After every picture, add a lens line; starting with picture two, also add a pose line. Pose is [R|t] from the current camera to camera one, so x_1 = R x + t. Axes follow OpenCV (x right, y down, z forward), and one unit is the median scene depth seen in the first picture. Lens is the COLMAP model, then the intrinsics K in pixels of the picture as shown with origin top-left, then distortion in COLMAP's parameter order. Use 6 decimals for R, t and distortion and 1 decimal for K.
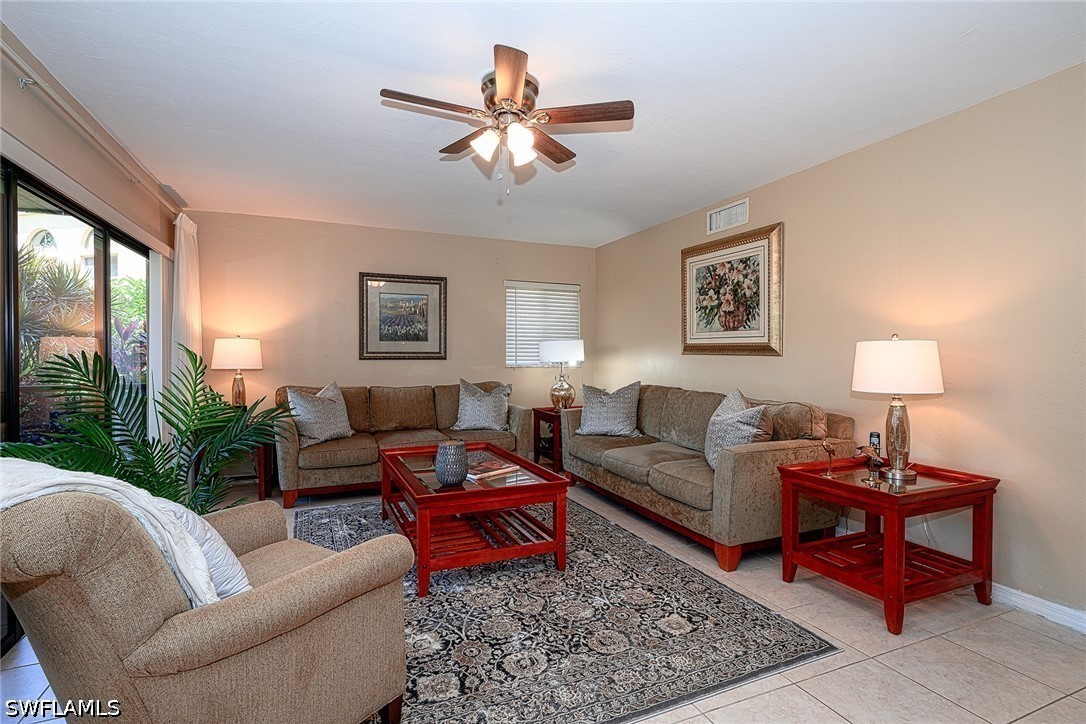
lens RADIAL K [[516.5, 0, 542.4], [0, 516.5, 357.1], [0, 0, 1]] dist [0.000114, 0.000048]
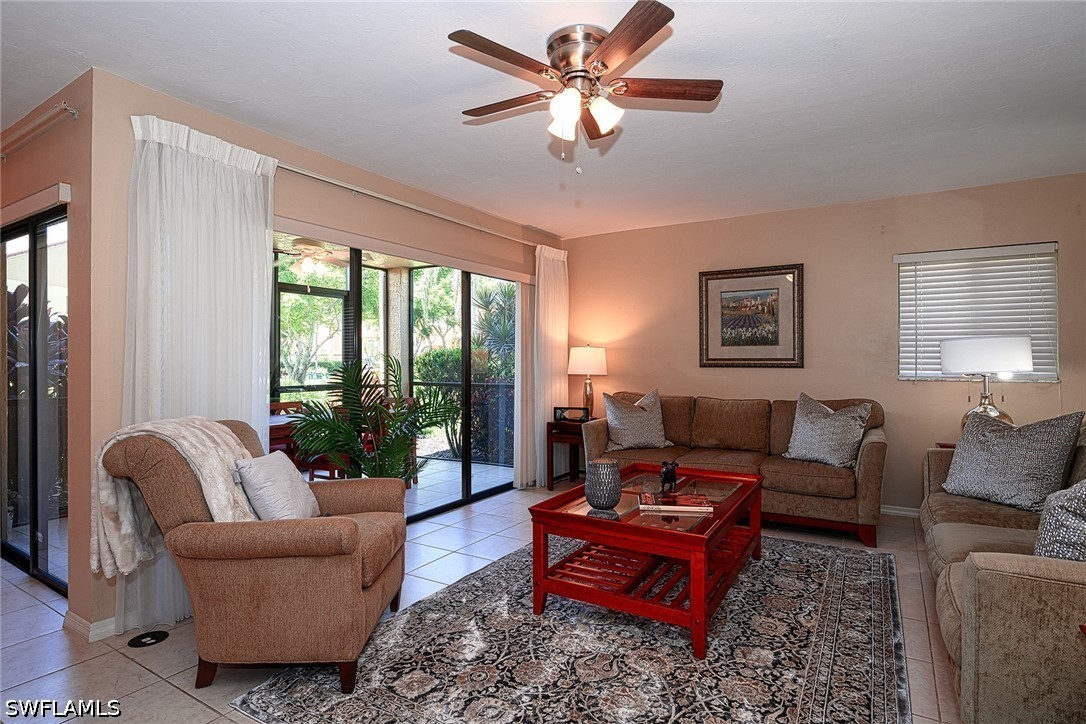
lens RADIAL K [[561.5, 0, 542.5], [0, 561.5, 360.2], [0, 0, 1]] dist [-0.000145, -0.000524]
pose [[0.574110, -0.002006, -0.818776, 0.362701], [-0.002565, 0.999988, -0.004249, -0.002936], [0.818774, 0.004540, 0.574098, 0.233560]]
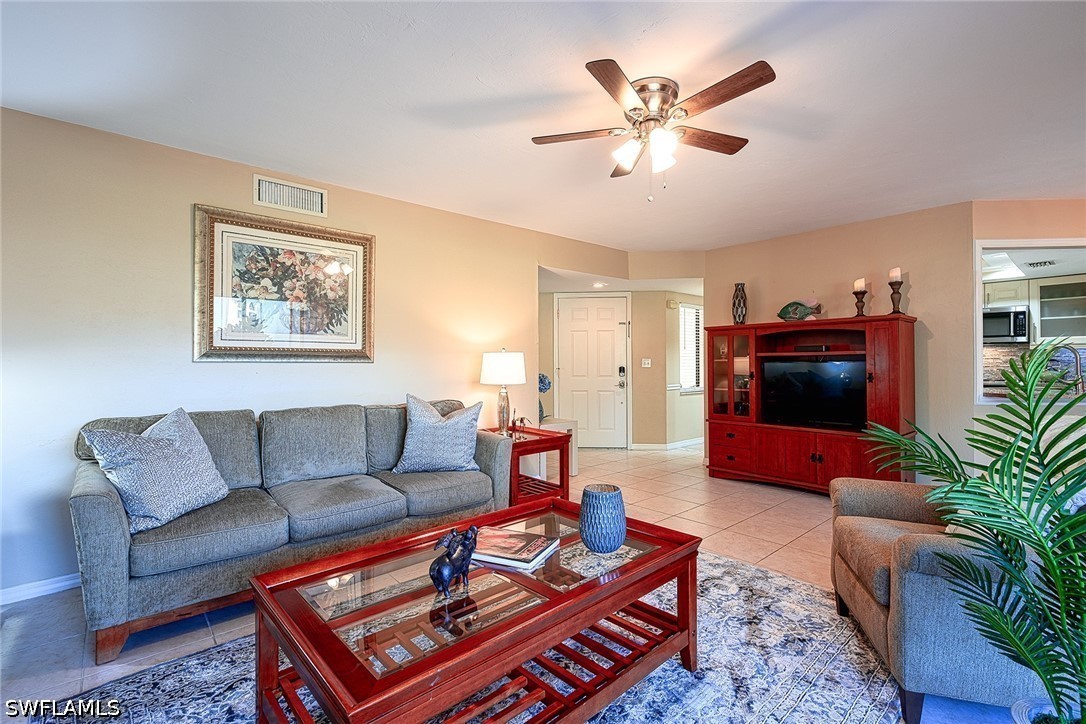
lens RADIAL K [[485.0, 0, 547.4], [0, 485.0, 356.7], [0, 0, 1]] dist [0.000442, 0.000843]
pose [[-0.326571, 0.007706, 0.945141, -0.494359], [0.007833, 0.999954, -0.005446, -0.005411], [-0.945140, 0.005625, -0.326616, 0.831695]]
